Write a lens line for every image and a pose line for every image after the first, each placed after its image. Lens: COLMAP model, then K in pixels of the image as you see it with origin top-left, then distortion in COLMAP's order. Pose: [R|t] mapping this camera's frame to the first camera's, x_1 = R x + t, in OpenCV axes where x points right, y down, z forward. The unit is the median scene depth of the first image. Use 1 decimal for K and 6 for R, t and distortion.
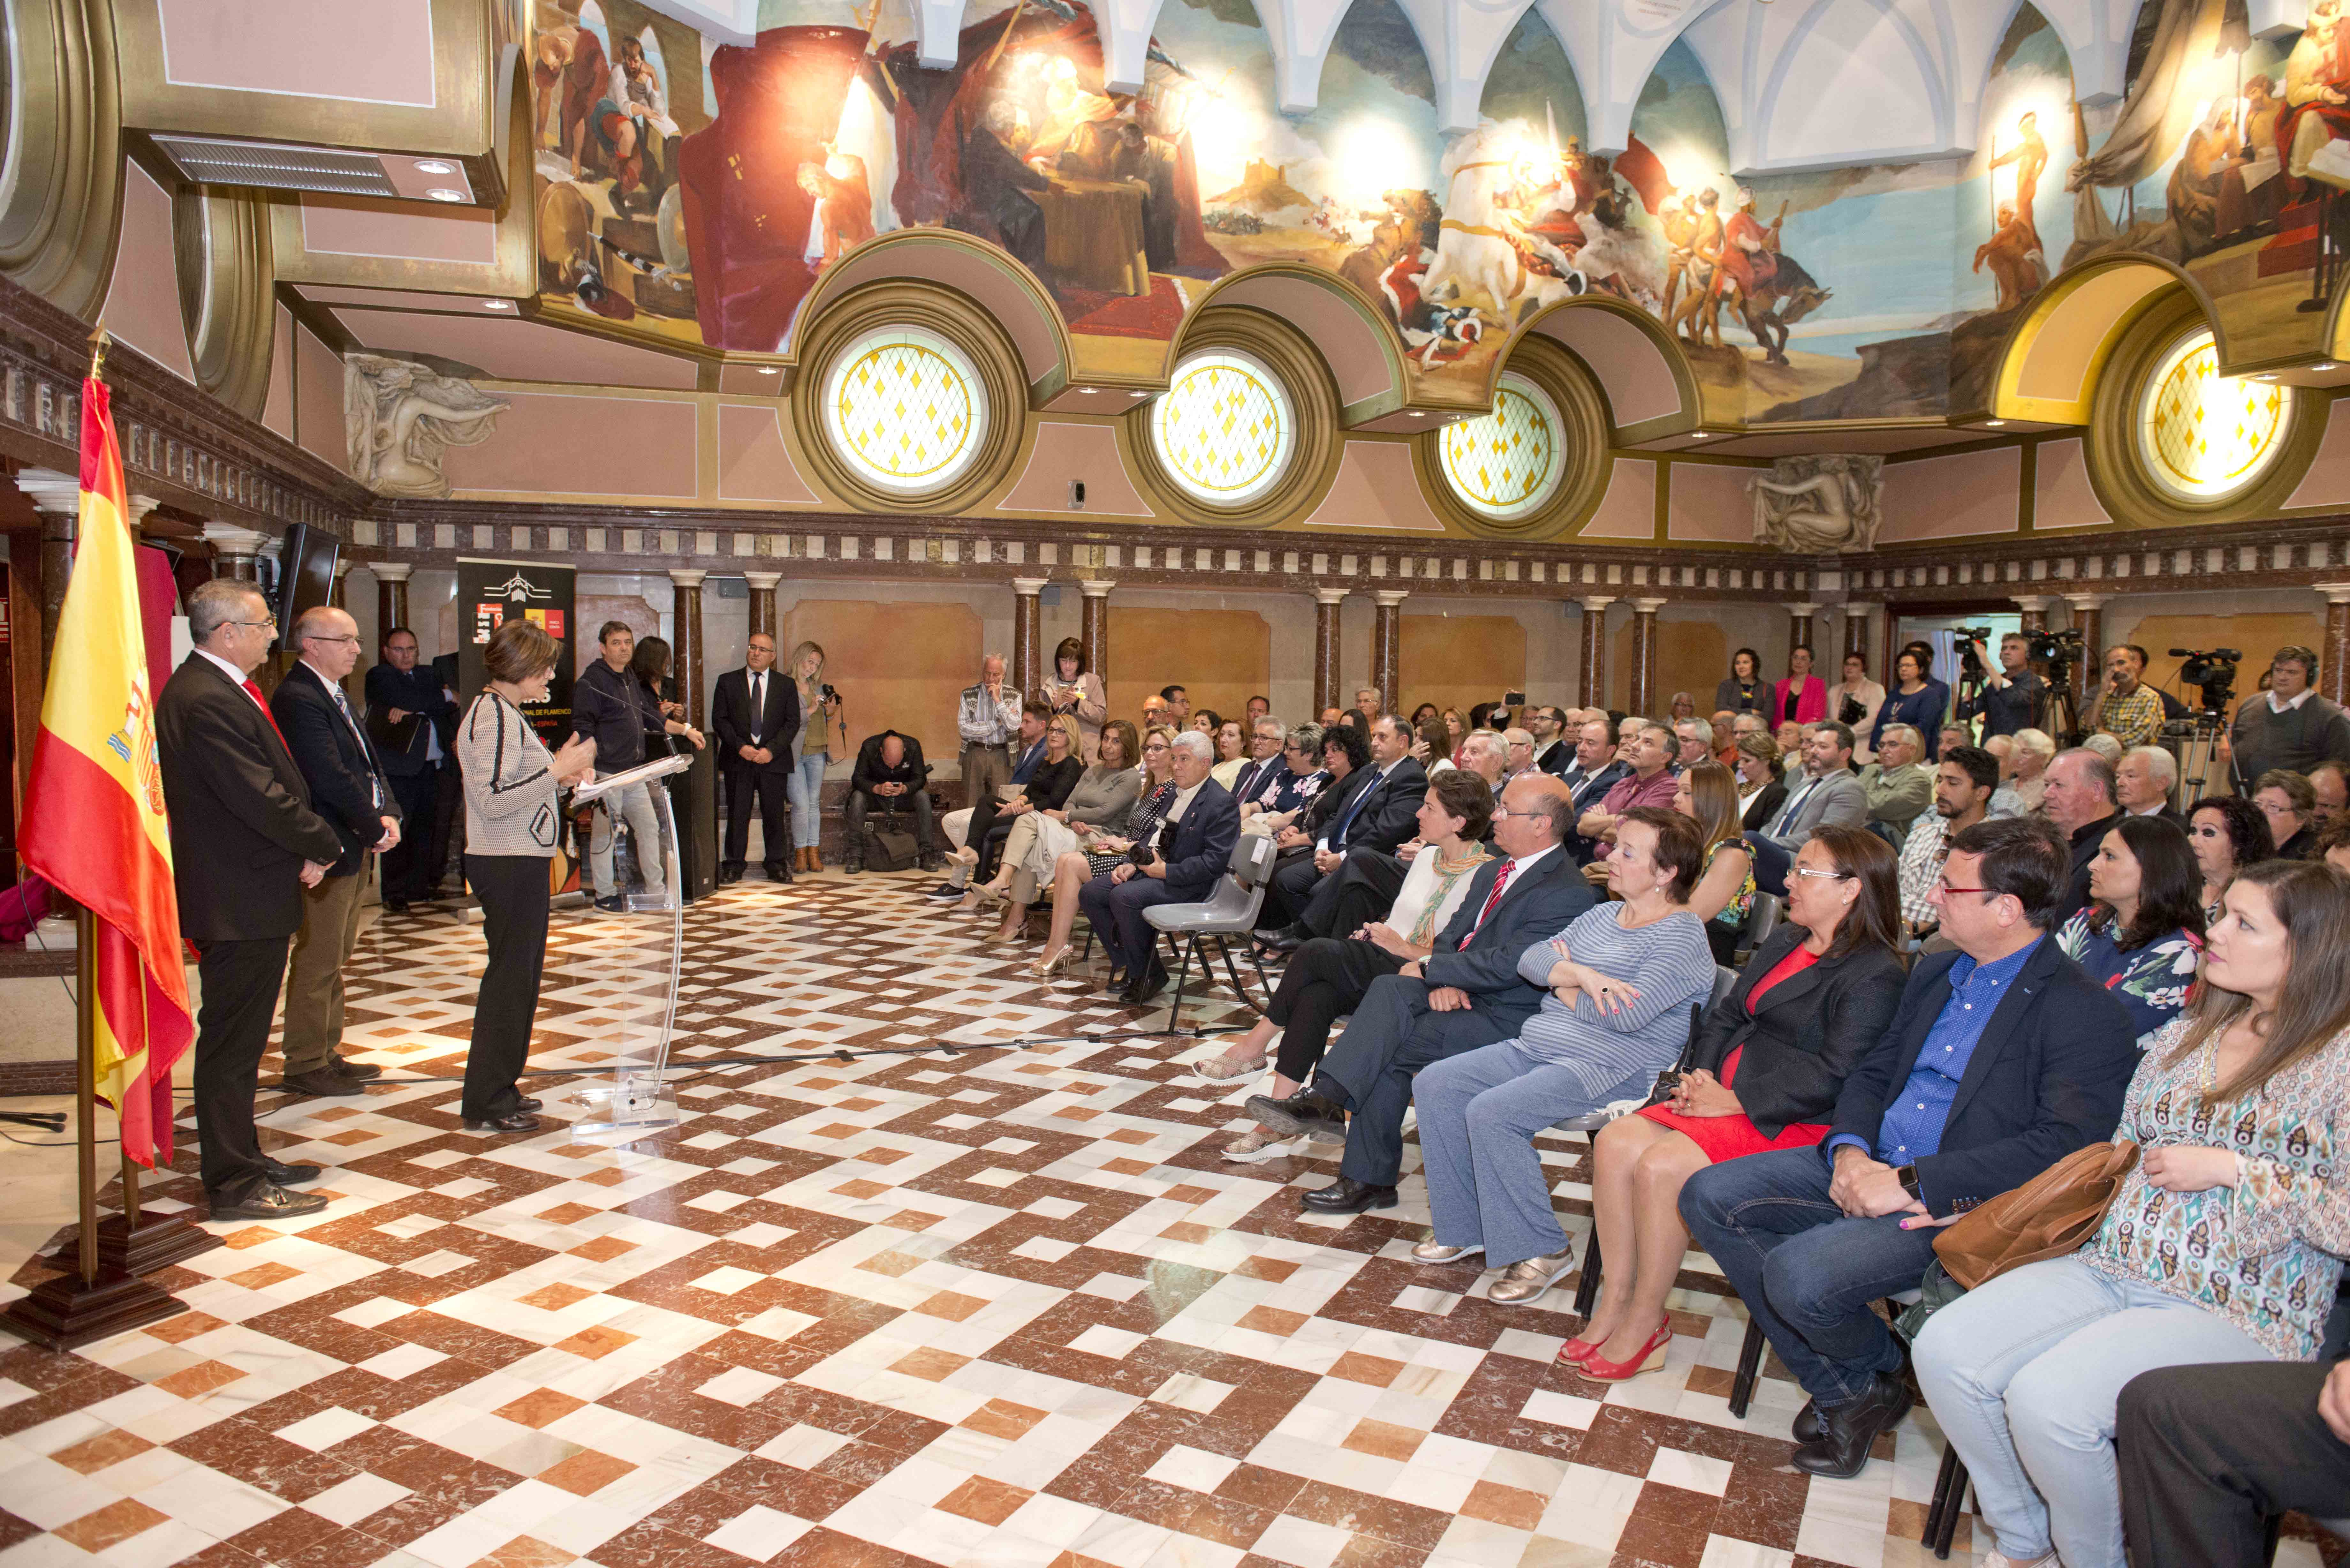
lens RADIAL K [[1600.2, 0, 1175.0], [0, 1600.2, 784.0], [0, 0, 1]] dist [-0.049755, -0.001739]
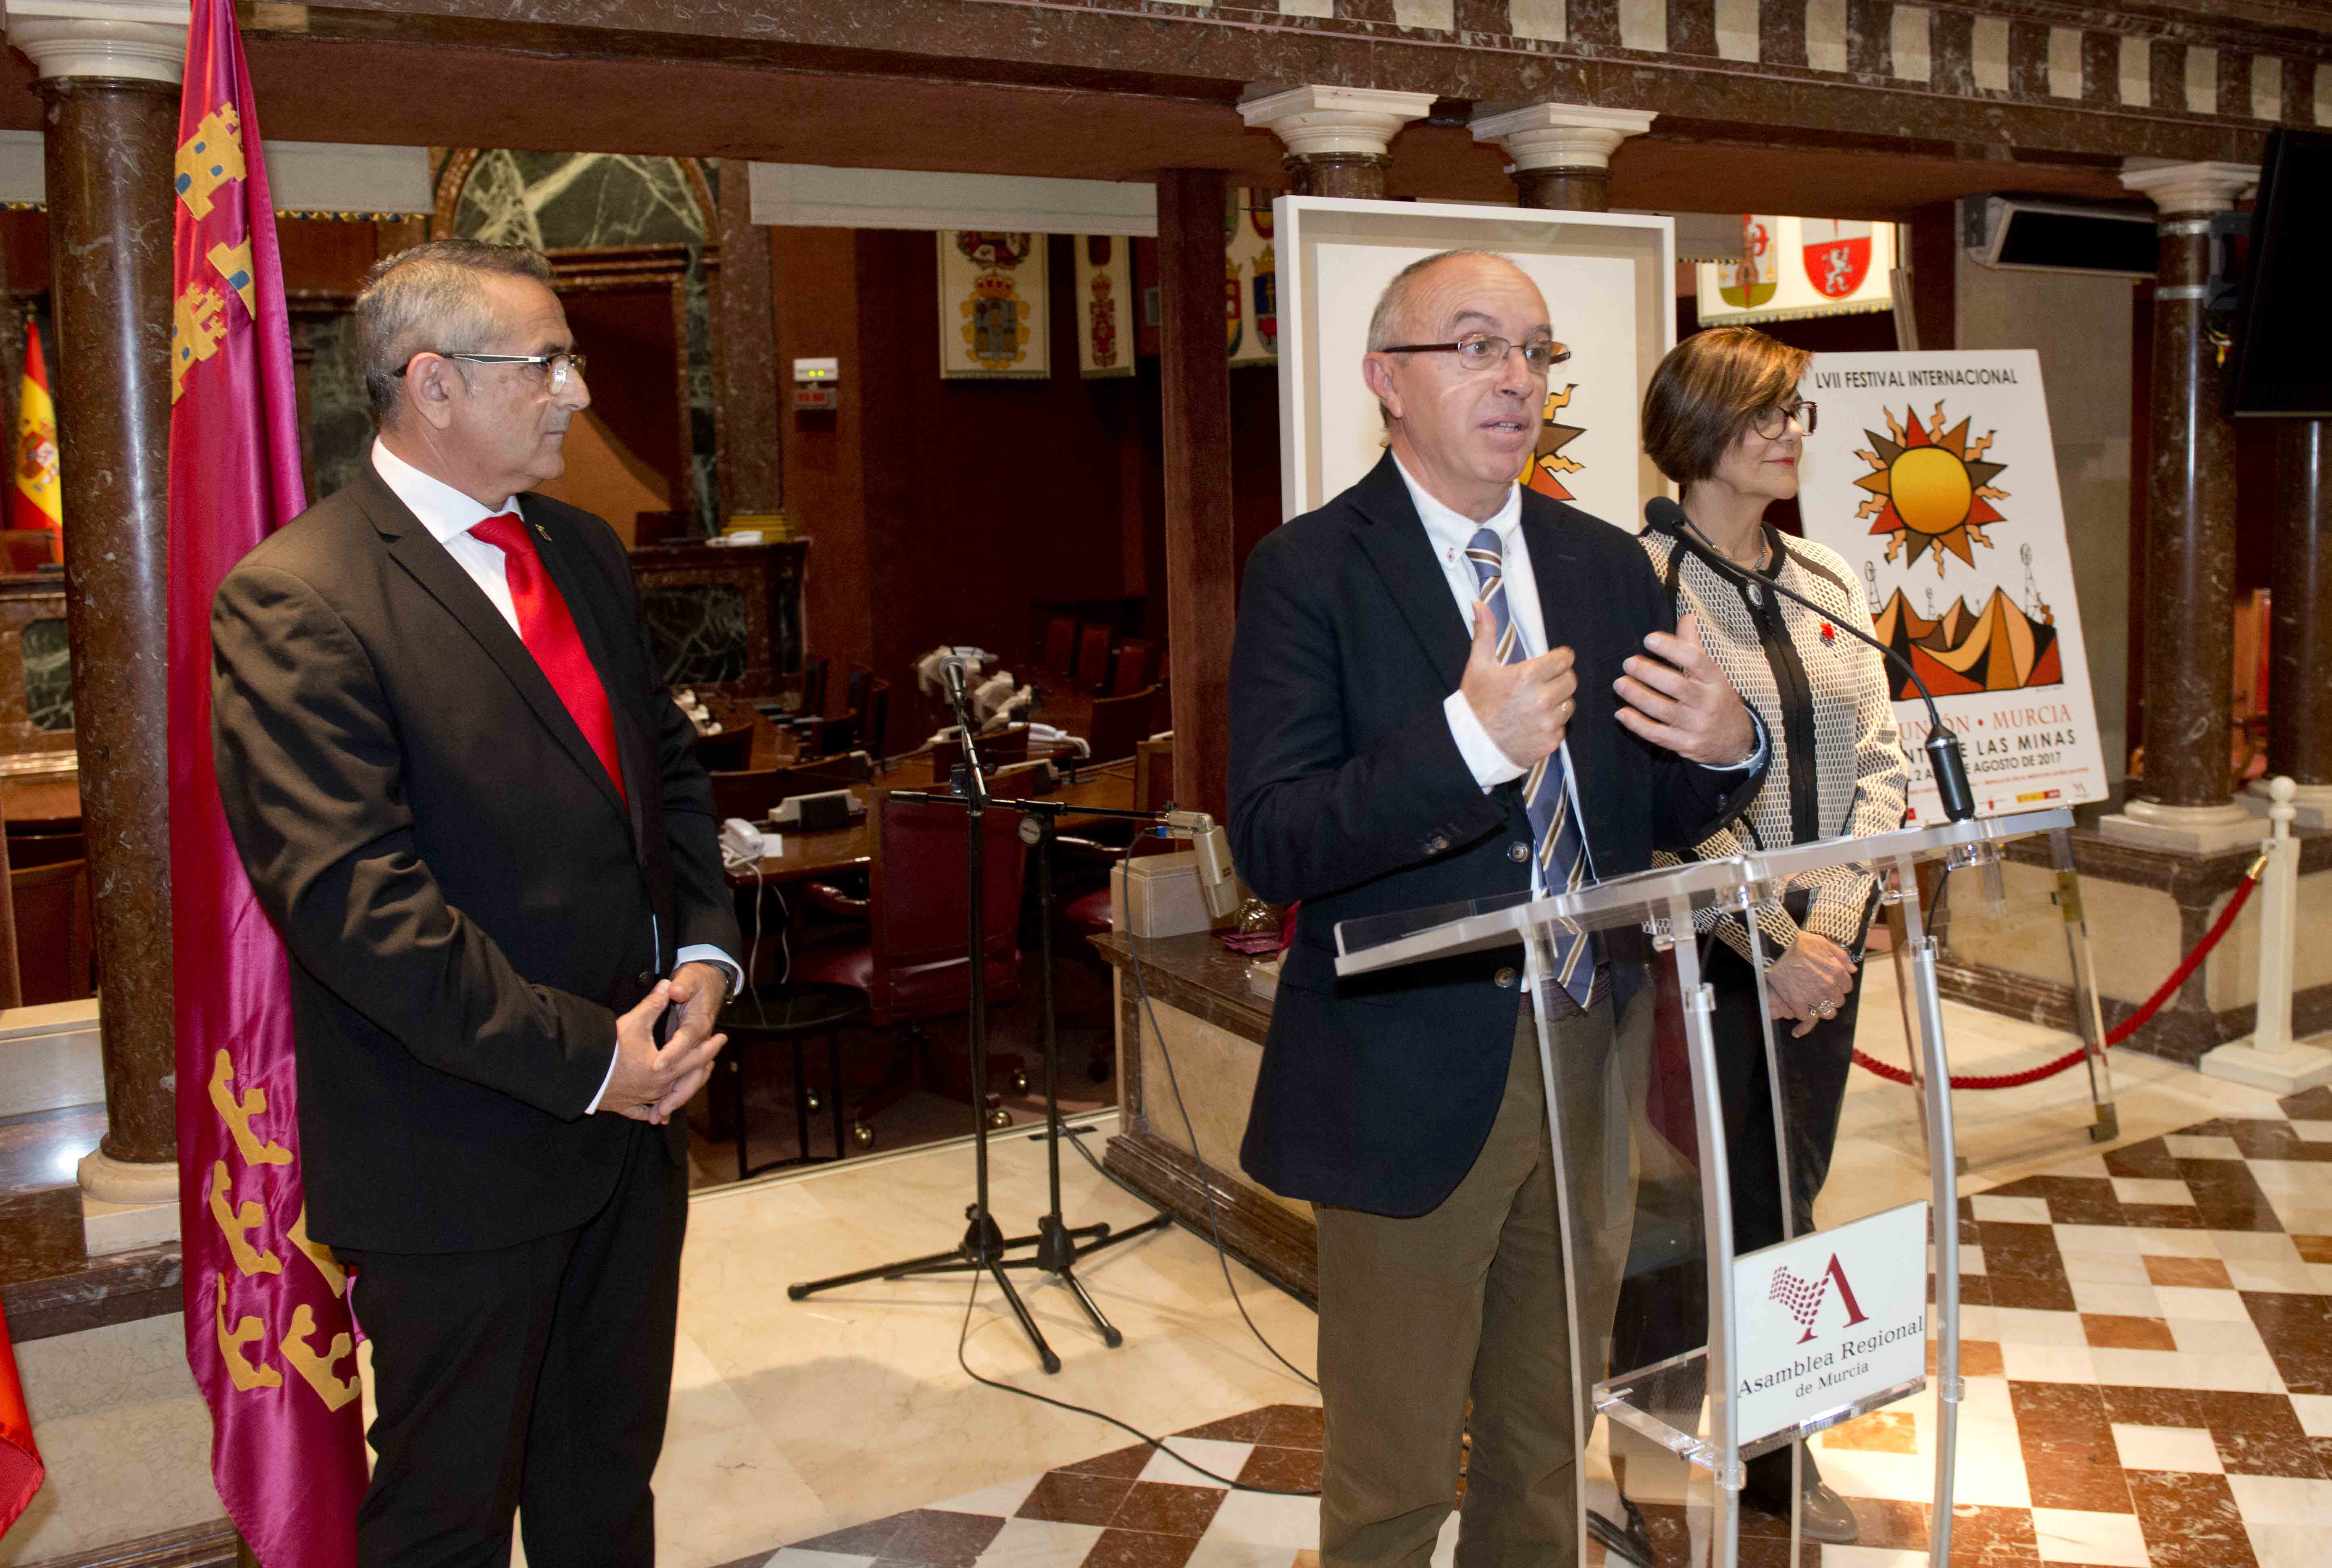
lens RADIAL K [[2123.8, 0, 1340.2], [0, 2123.8, 671.3], [0, 0, 1]] dist [-0.034907, -0.017461]
pose [[0.240190, 0.083293, -0.967146, -0.017070], [-0.049794, 0.996058, 0.073417, -0.033842], [0.969448, 0.030524, 0.243391, 0.484688]]
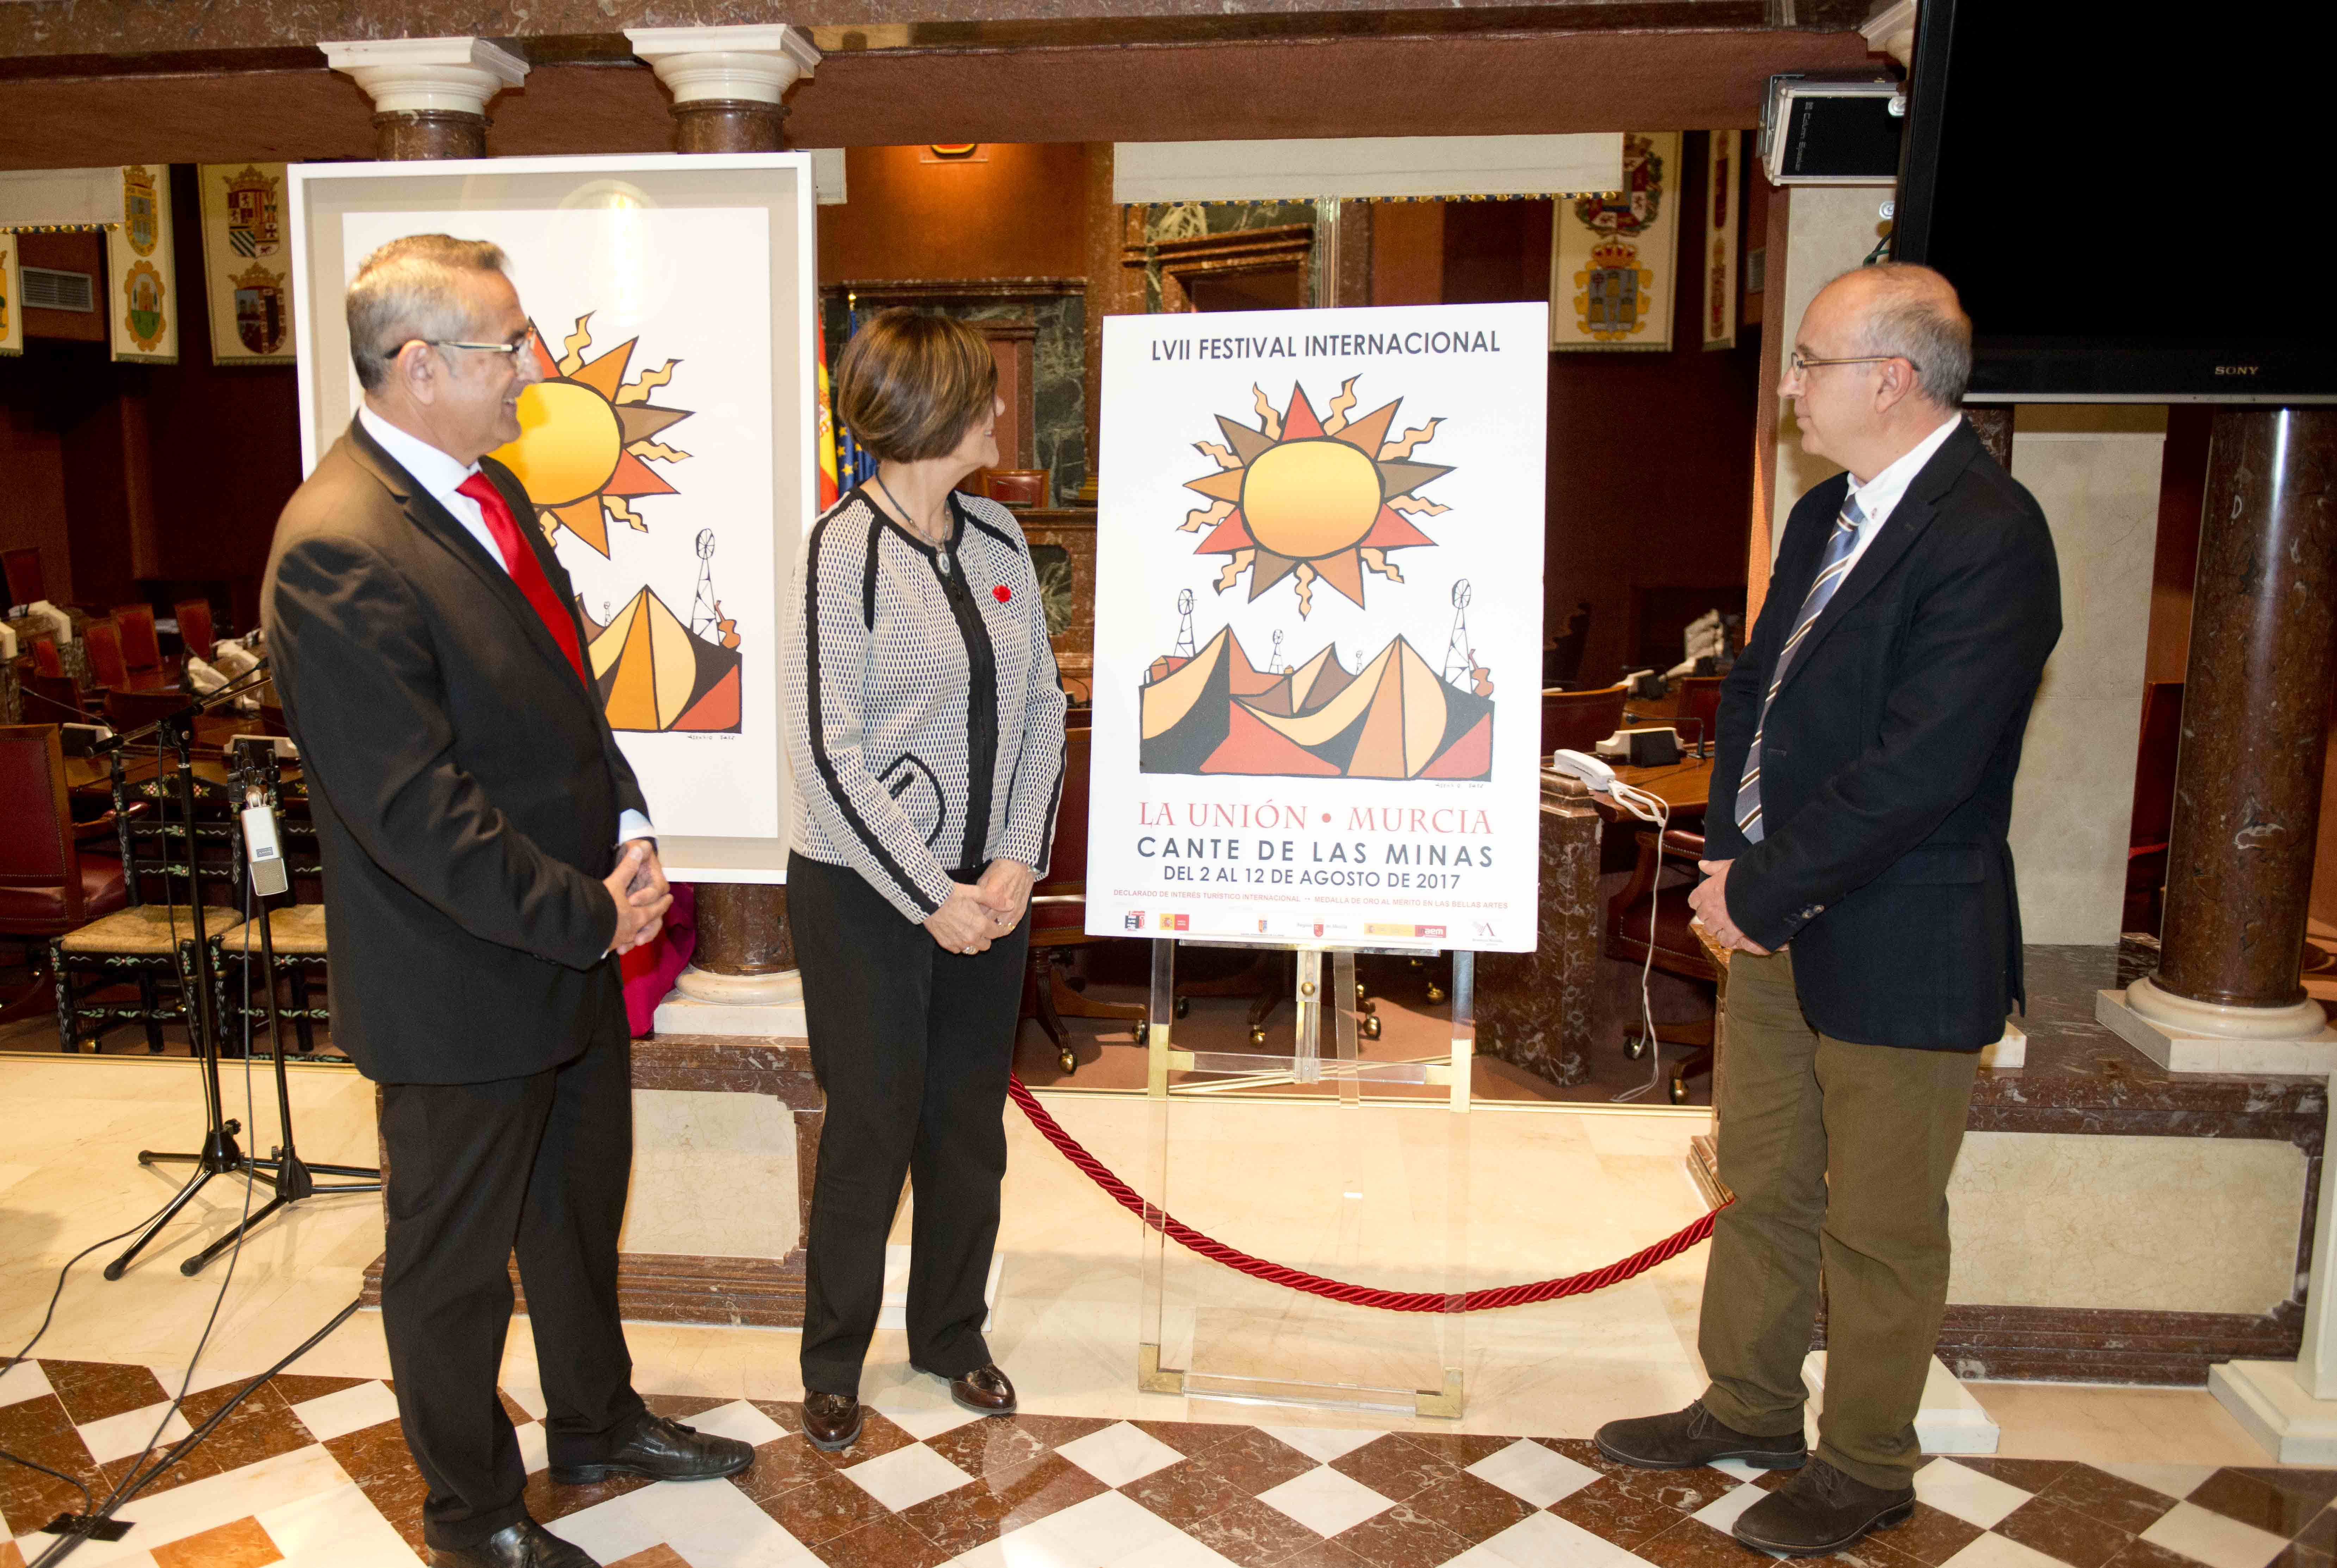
lens RADIAL K [[1963.8, 0, 1047.1], [0, 1963.8, 770.2], [0, 0, 1]] dist [-0.030208, -0.002681]
pose [[-0.420664, 0.141659, -0.896089, -0.131921], [-0.070389, 0.979660, 0.187915, -0.060198], [0.904482, 0.142124, -0.402136, 0.828308]]
